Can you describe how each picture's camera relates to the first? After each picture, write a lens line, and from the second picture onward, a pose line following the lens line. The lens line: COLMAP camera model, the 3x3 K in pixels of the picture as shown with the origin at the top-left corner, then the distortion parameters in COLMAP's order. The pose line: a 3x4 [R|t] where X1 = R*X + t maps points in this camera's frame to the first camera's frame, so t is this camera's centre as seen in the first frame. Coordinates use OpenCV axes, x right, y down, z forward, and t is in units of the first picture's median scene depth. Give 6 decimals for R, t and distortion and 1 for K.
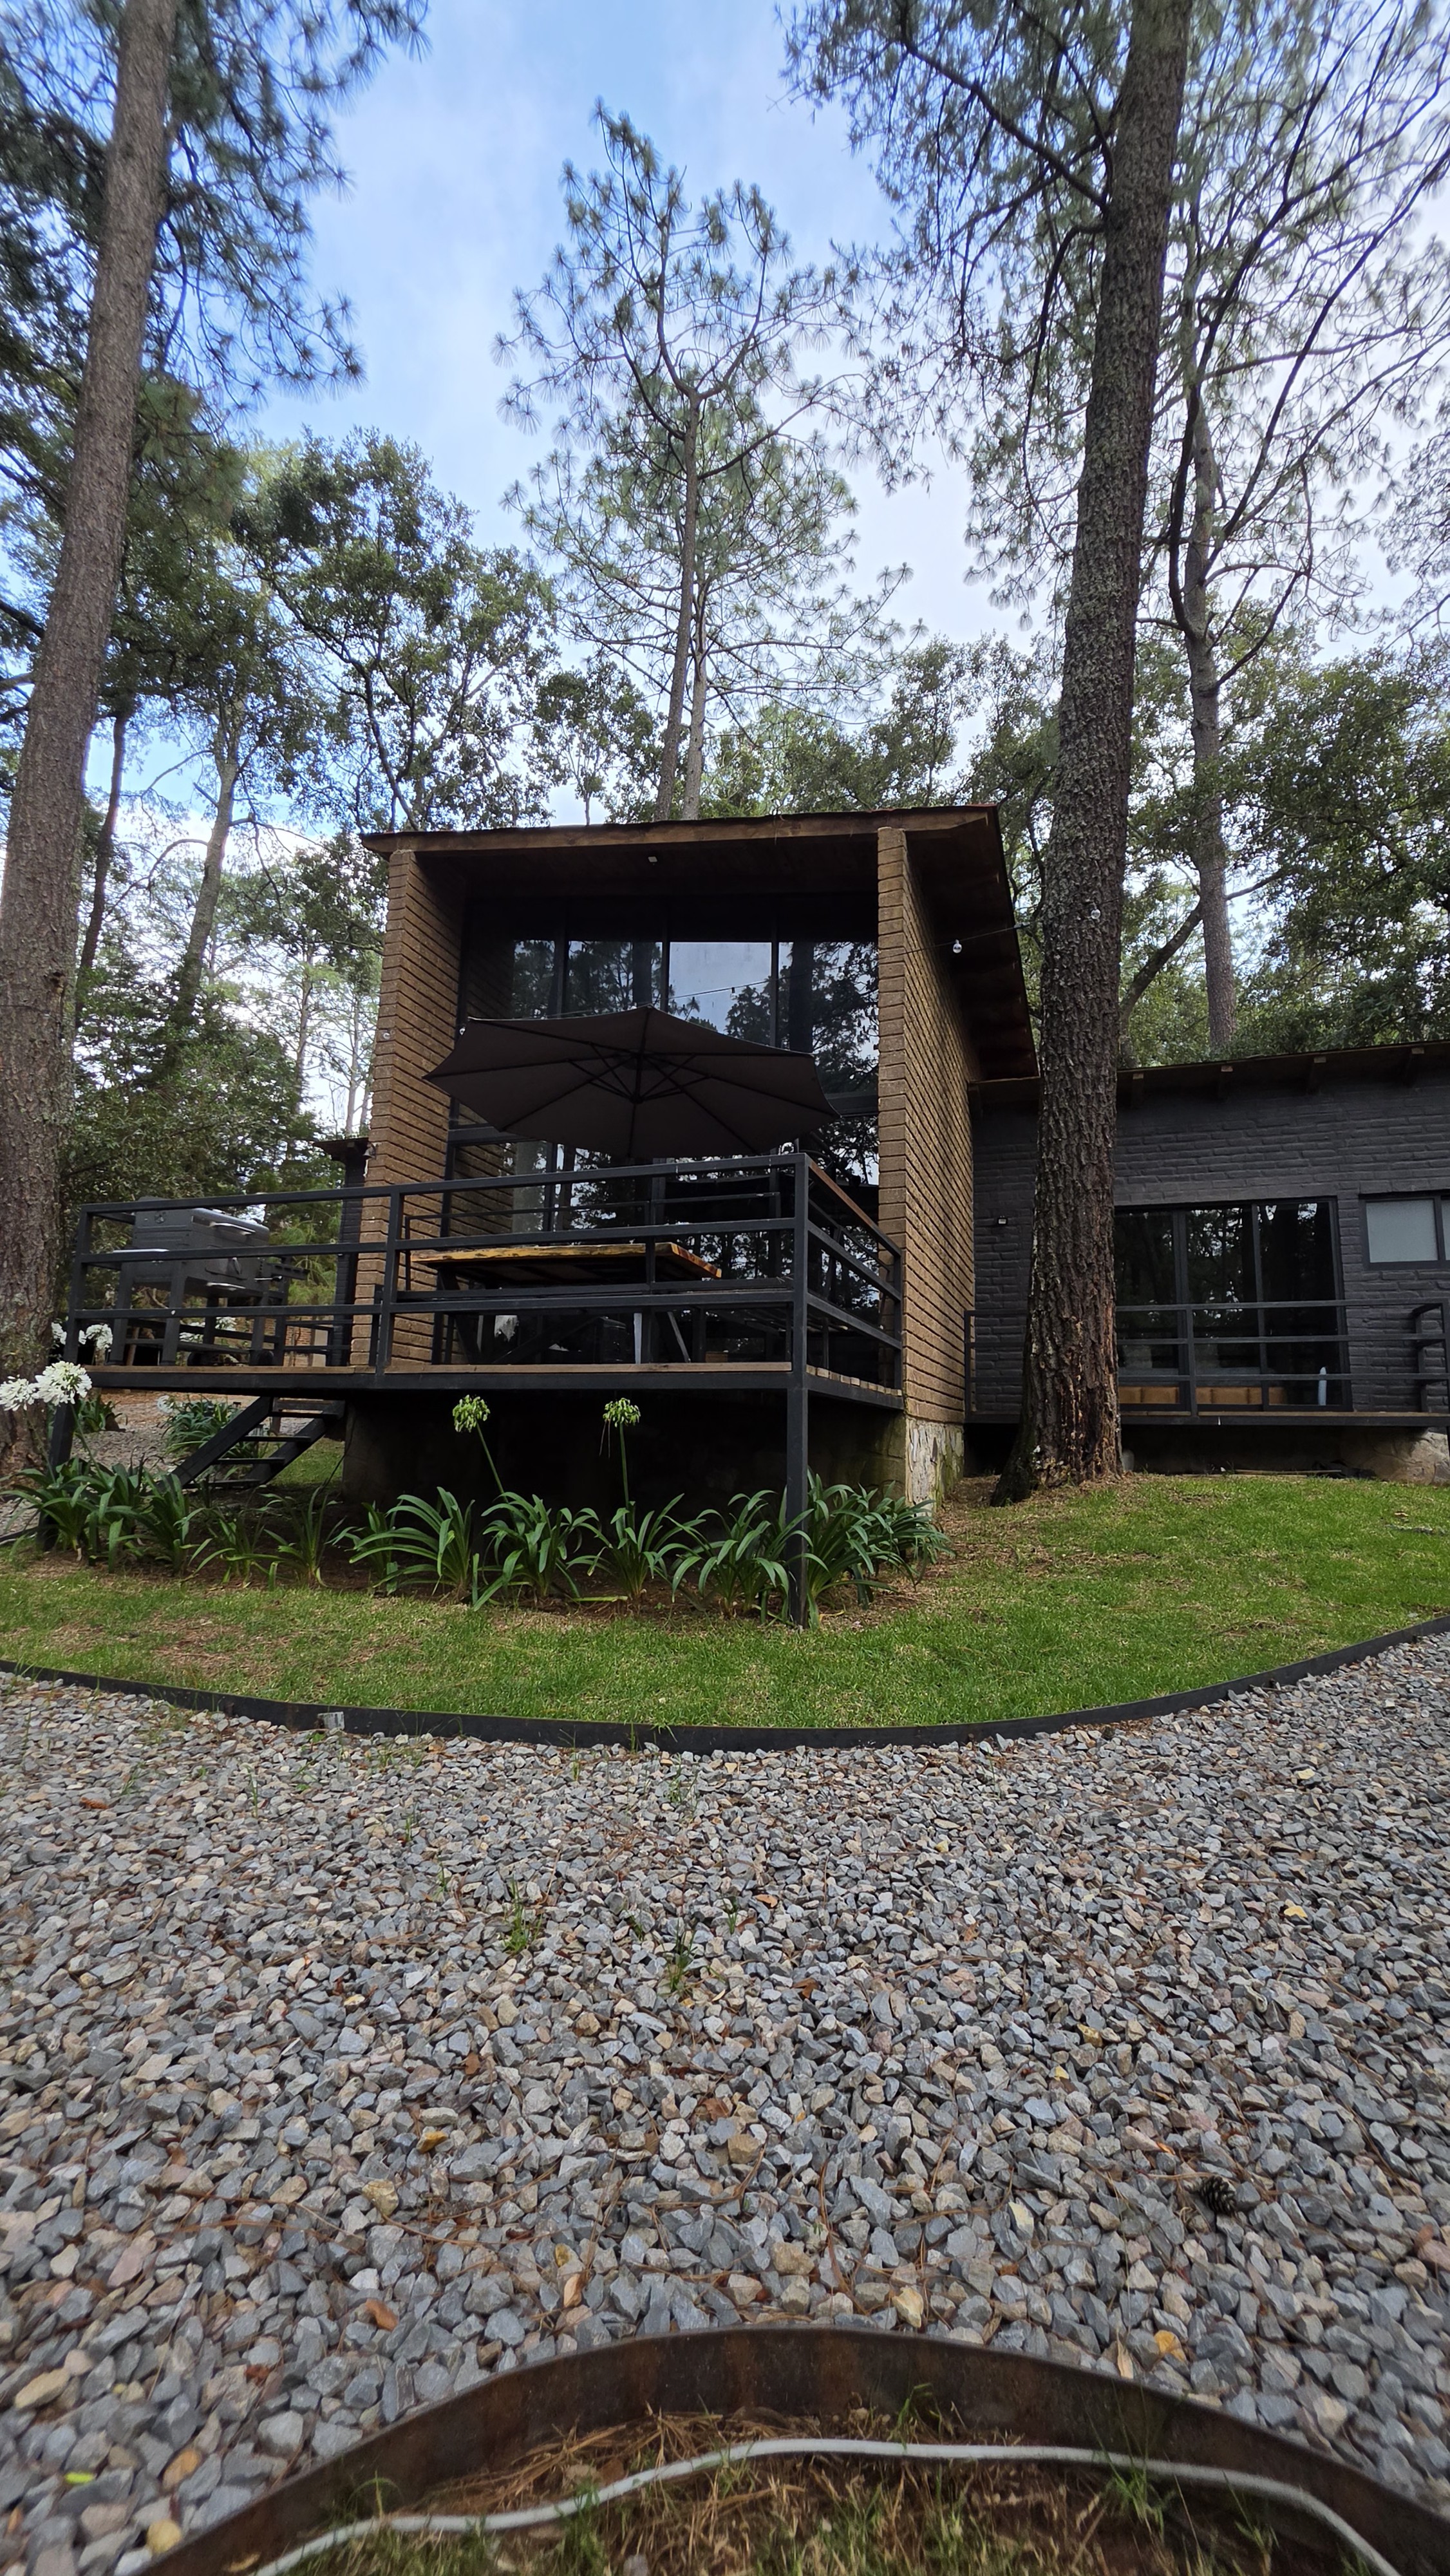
lens RADIAL K [[1021.0, 0, 739.8], [0, 1021.0, 1286.6], [0, 0, 1]] dist [-0.001798, 0.000249]
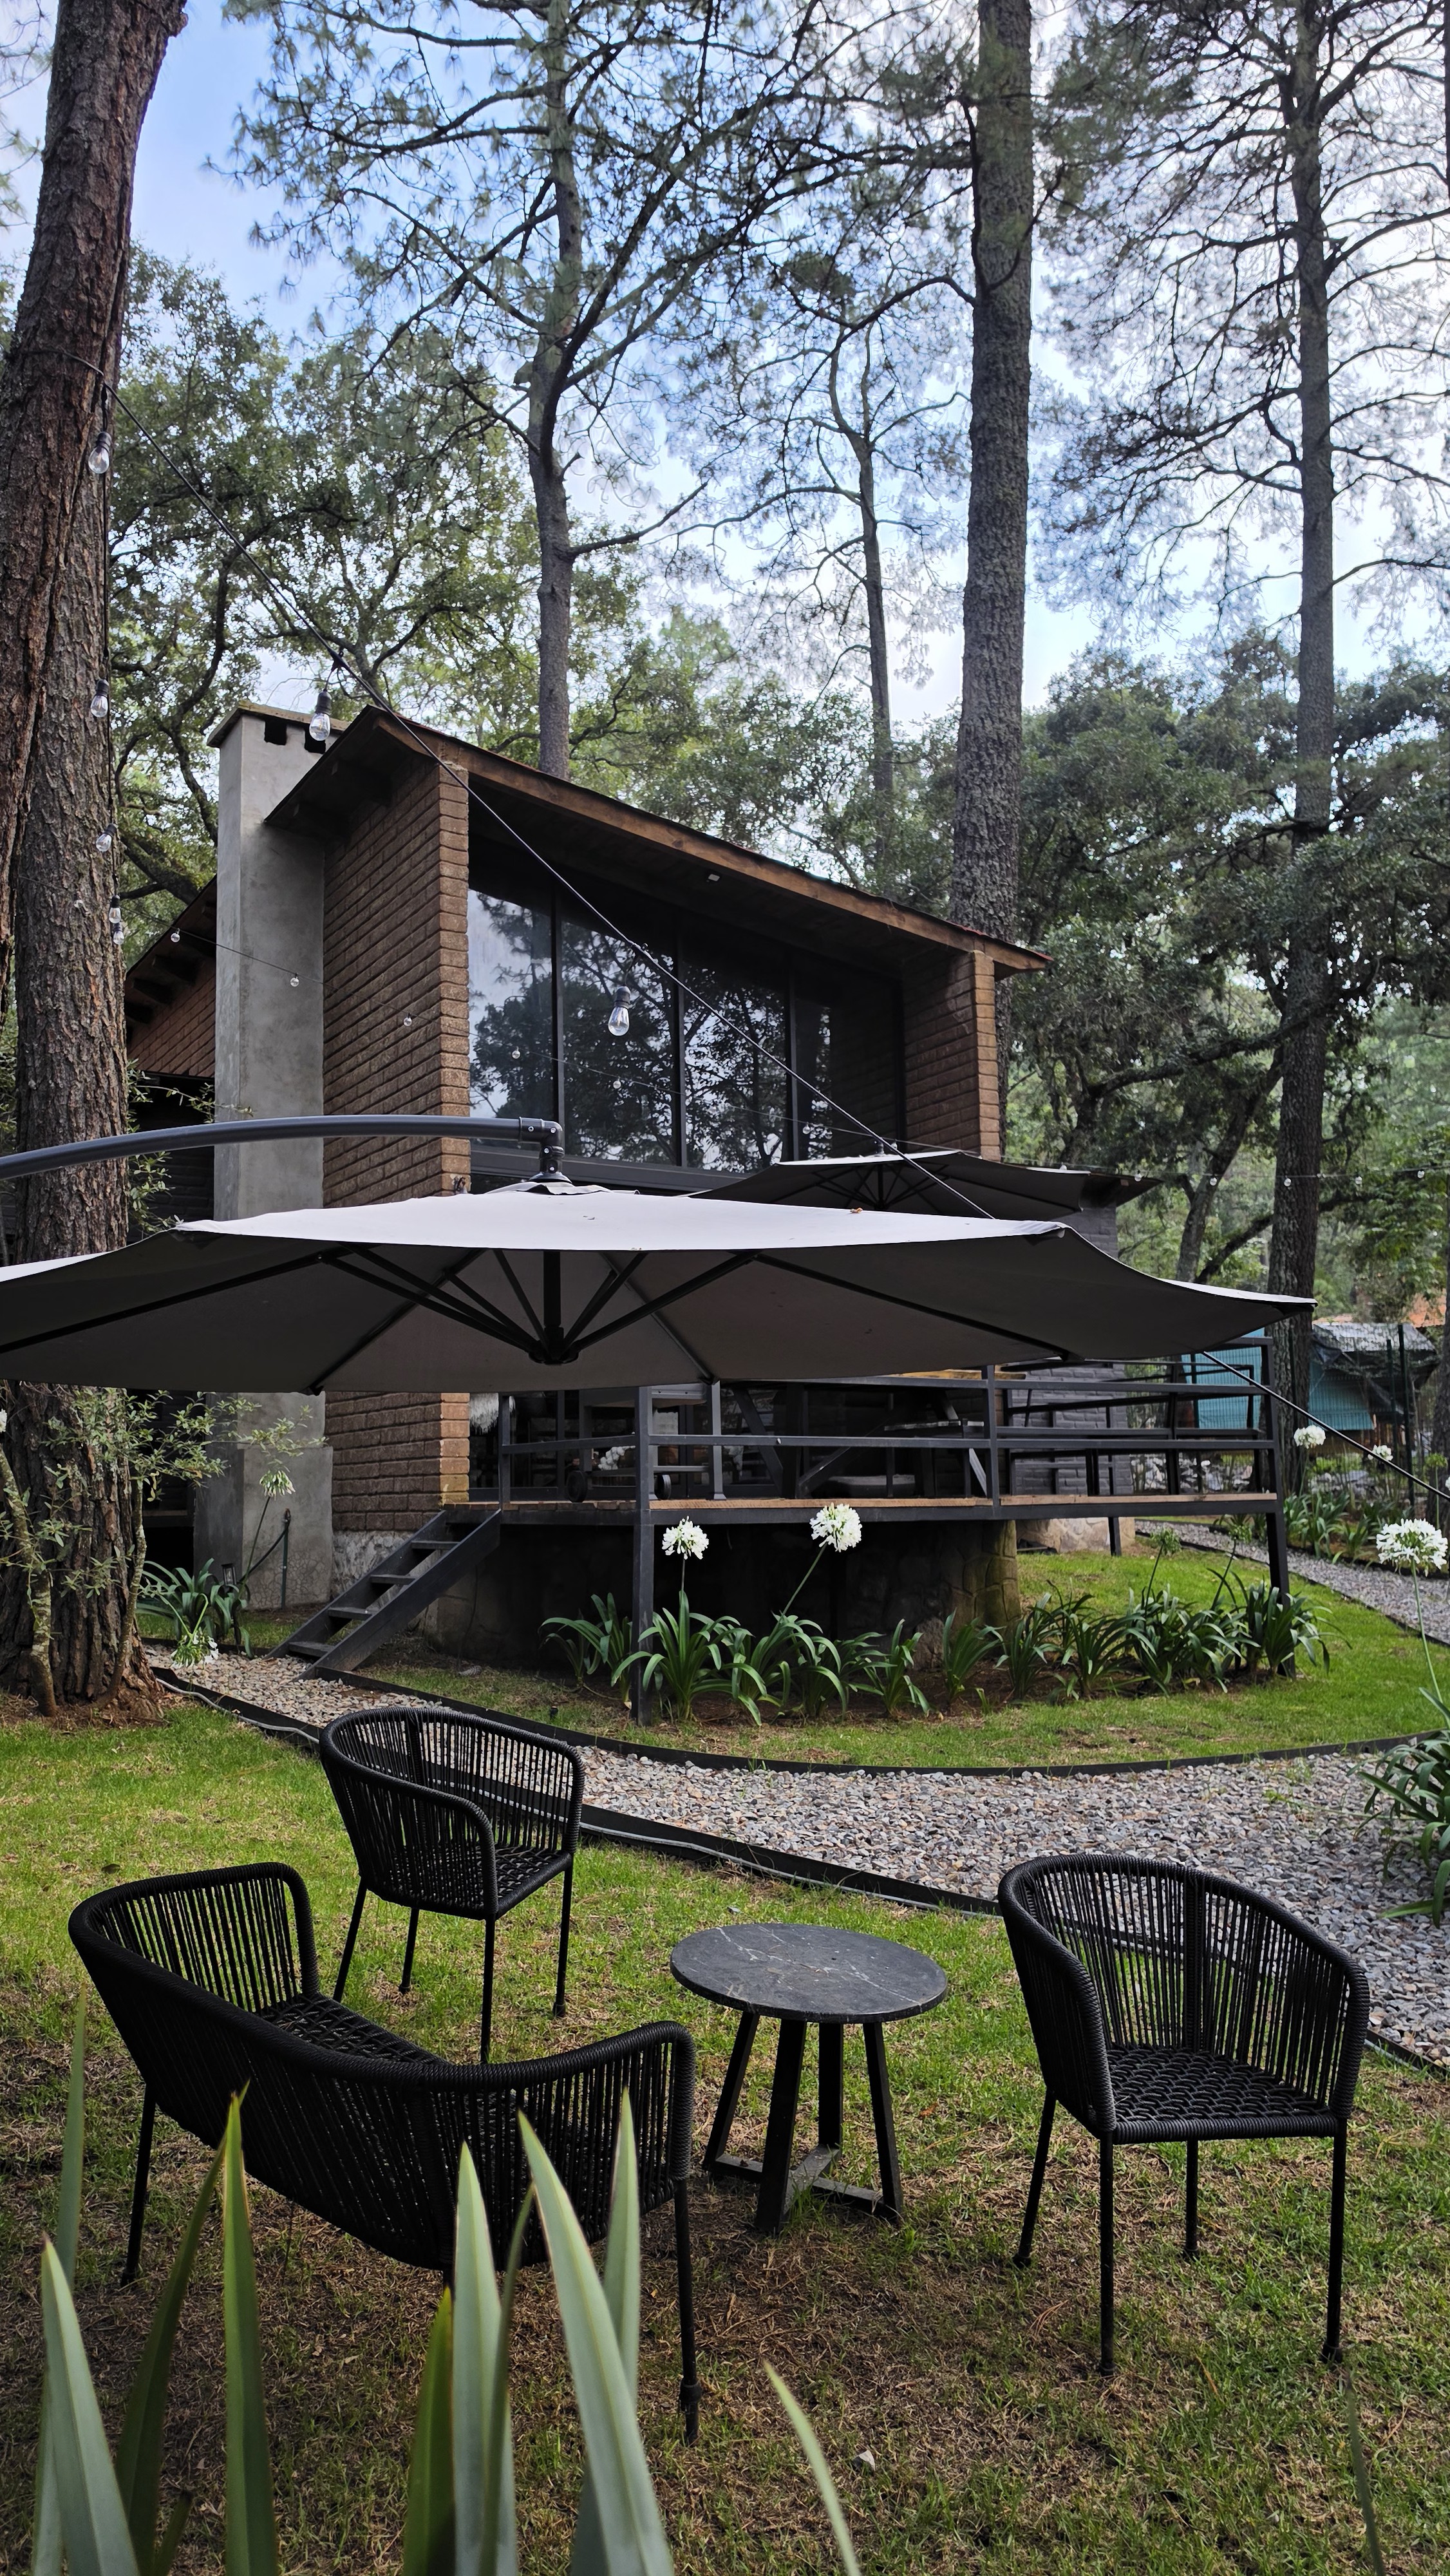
lens RADIAL K [[1749.0, 0, 690.6], [0, 1749.0, 1294.1], [0, 0, 1]] dist [0.113789, -0.170732]
pose [[0.650997, 0.057459, 0.756902, -0.491971], [-0.078381, 0.996889, -0.008264, -0.016314], [-0.755023, -0.053947, 0.653476, 0.015598]]
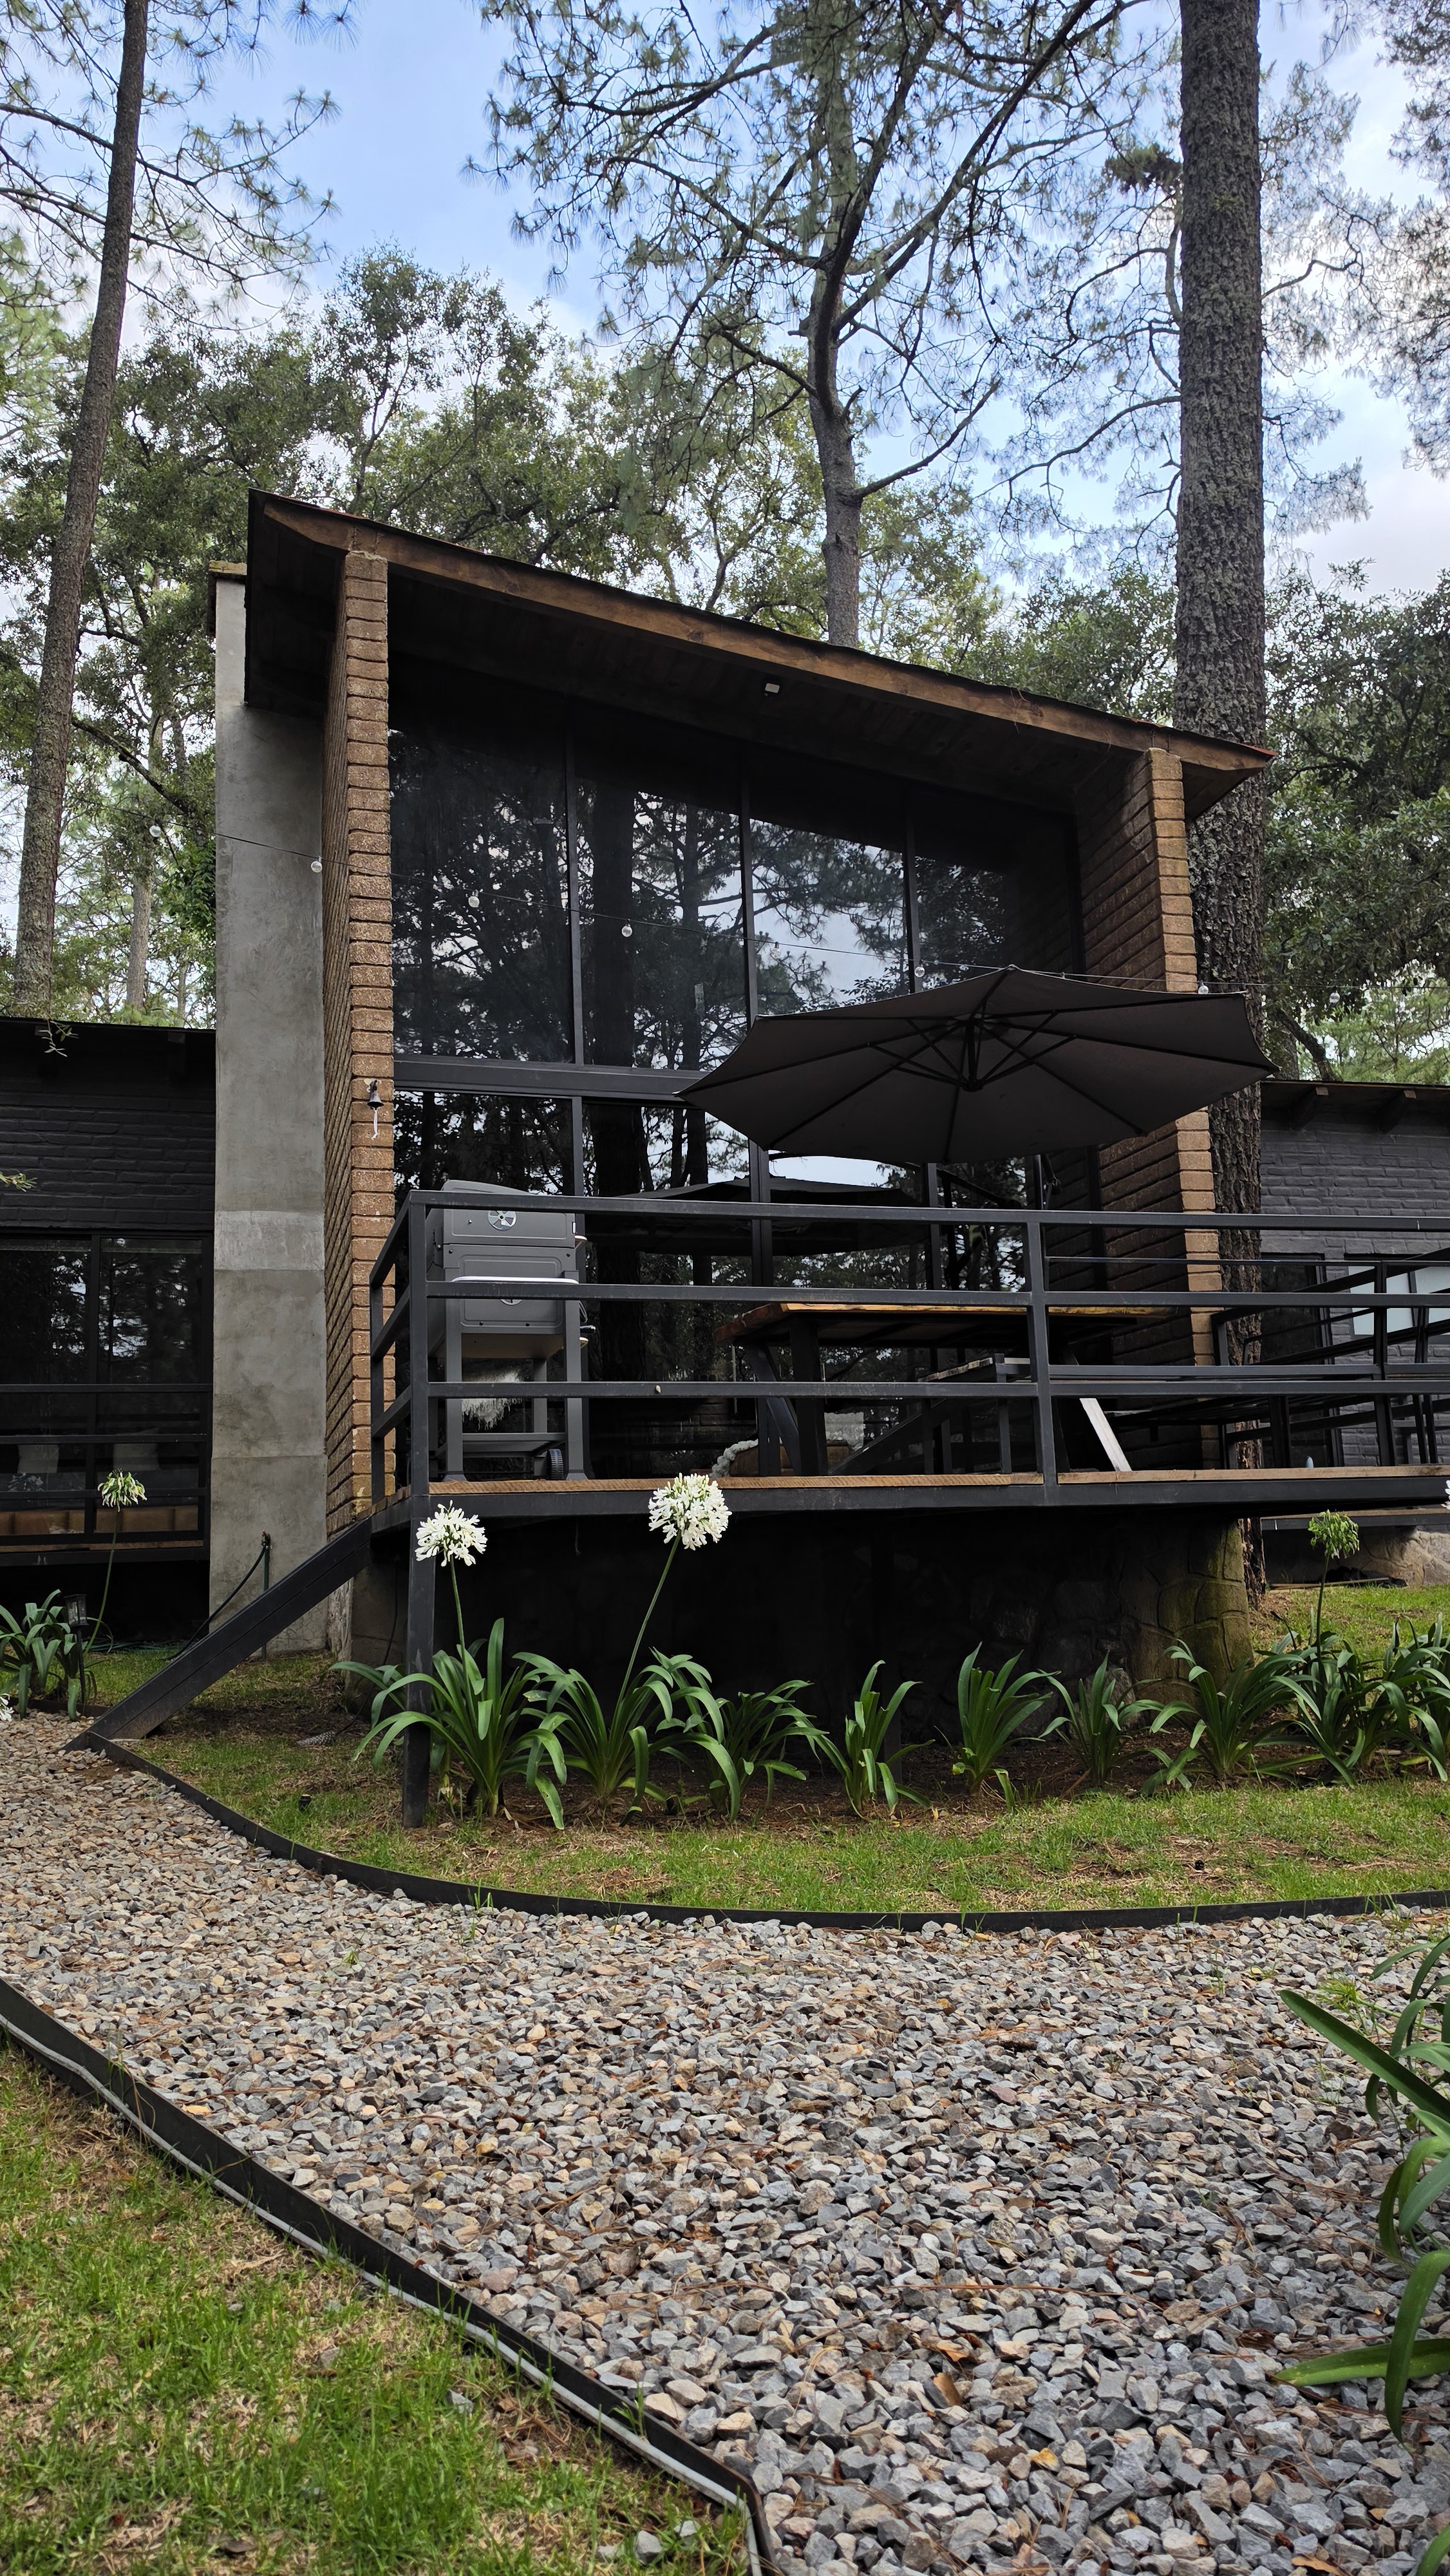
lens RADIAL K [[1754.1, 0, 719.0], [0, 1754.1, 1326.1], [0, 0, 1]] dist [0.069549, -0.097735]
pose [[0.823378, 0.030156, 0.566692, -0.308745], [-0.029488, 0.999512, -0.010342, 0.005938], [-0.566727, -0.008195, 0.823865, 0.039578]]
